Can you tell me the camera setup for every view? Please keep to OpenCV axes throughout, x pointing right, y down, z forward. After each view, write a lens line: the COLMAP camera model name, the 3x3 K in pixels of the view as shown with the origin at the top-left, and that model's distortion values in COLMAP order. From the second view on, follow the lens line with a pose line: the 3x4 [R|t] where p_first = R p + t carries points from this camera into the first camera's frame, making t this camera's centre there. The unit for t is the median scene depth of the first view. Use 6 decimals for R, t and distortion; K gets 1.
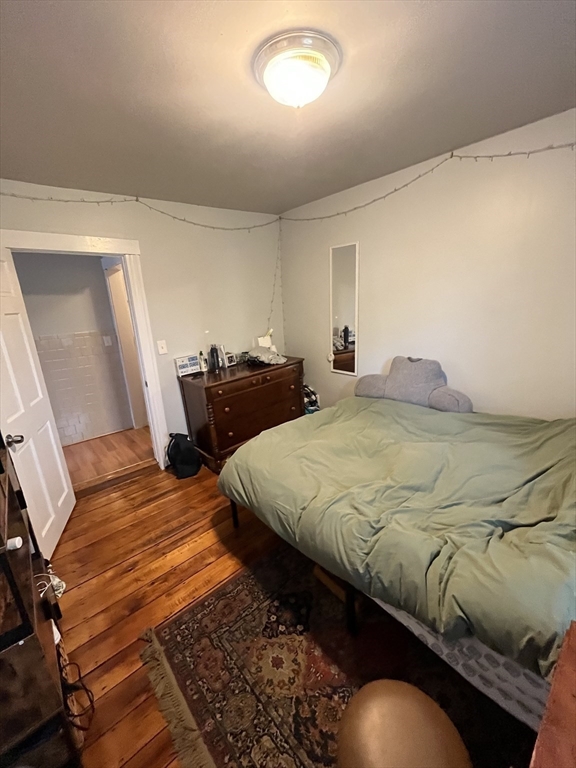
lens RADIAL K [[310.4, 0, 287.3], [0, 310.4, 382.0], [0, 0, 1]] dist [-0.006120, -0.000426]
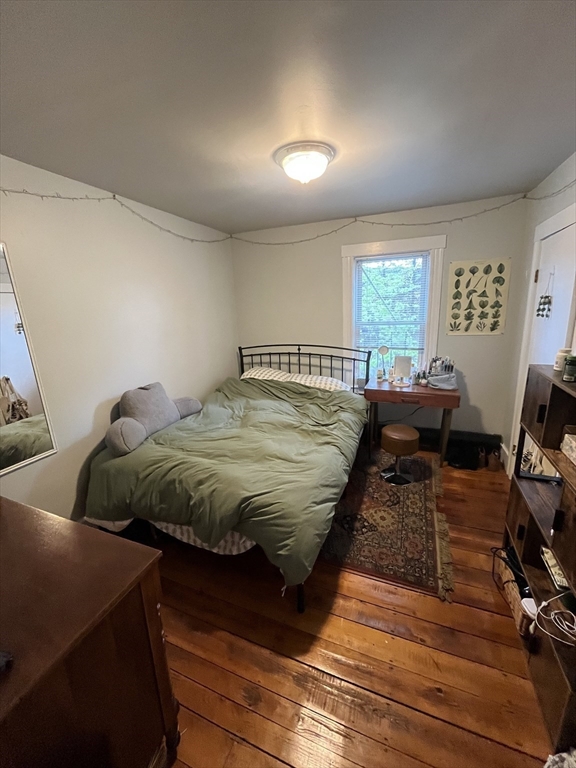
lens RADIAL K [[310.4, 0, 287.7], [0, 310.4, 383.5], [0, 0, 1]] dist [-0.006120, -0.000426]
pose [[-0.441227, -0.149756, 0.884812, -1.121451], [0.301327, 0.904008, 0.303267, -0.420562], [-0.845293, 0.400427, -0.353747, 1.625315]]
